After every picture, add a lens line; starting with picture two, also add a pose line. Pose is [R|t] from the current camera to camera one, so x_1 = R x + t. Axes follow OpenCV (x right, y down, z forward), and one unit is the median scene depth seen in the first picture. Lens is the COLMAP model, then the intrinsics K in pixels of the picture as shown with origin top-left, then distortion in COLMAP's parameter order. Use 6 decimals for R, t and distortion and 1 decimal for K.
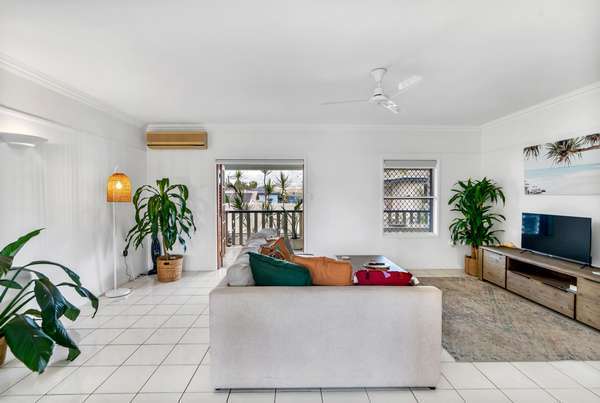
lens RADIAL K [[277.9, 0, 302.3], [0, 277.9, 200.5], [0, 0, 1]] dist [0.002996, -0.000111]
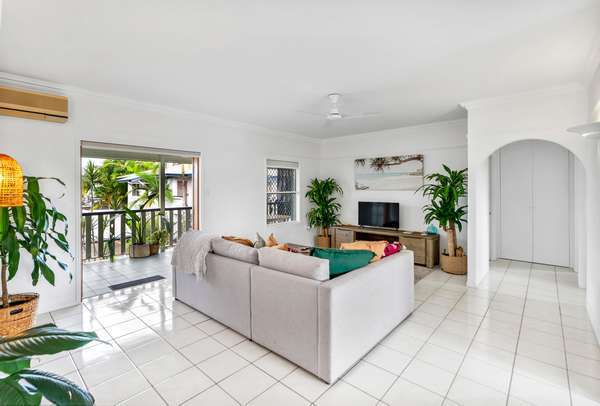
lens RADIAL K [[277.9, 0, 303.2], [0, 277.9, 189.0], [0, 0, 1]] dist [0.002996, -0.000111]
pose [[0.687156, -0.003950, 0.726499, -0.522749], [0.017299, 0.999791, -0.010926, -0.014484], [-0.726304, 0.020075, 0.687081, 0.155092]]
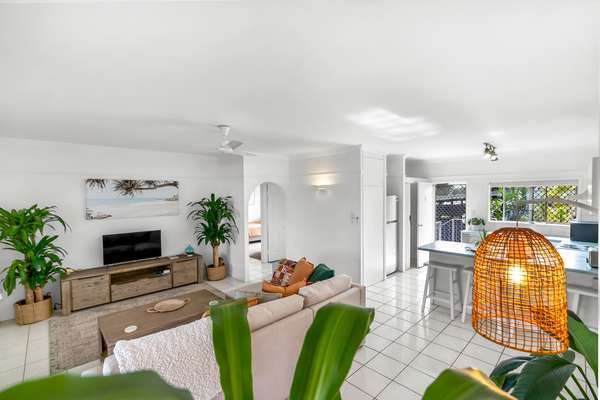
lens RADIAL K [[267.9, 0, 298.1], [0, 267.9, 200.4], [0, 0, 1]] dist [-0.004431, 0.000342]
pose [[-0.660102, -0.014528, 0.751036, -0.585149], [0.024059, 0.998891, 0.040468, -0.125651], [-0.750791, 0.044782, -0.659020, 1.078566]]
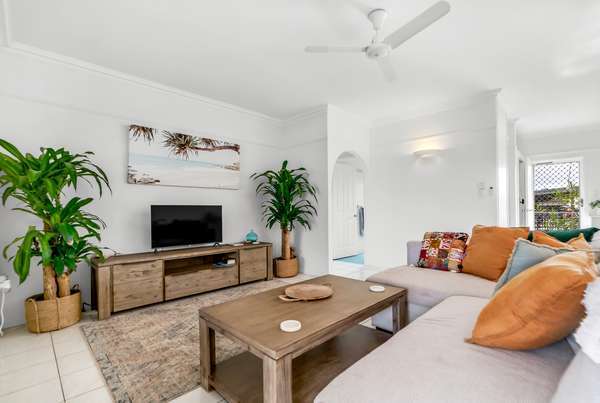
lens RADIAL K [[277.9, 0, 299.5], [0, 277.9, 207.6], [0, 0, 1]] dist [0.002996, -0.000111]
pose [[-0.676658, 0.008811, 0.736244, -0.106776], [0.022193, 0.999718, 0.008433, 0.051466], [-0.735963, 0.022046, -0.676663, 1.190223]]
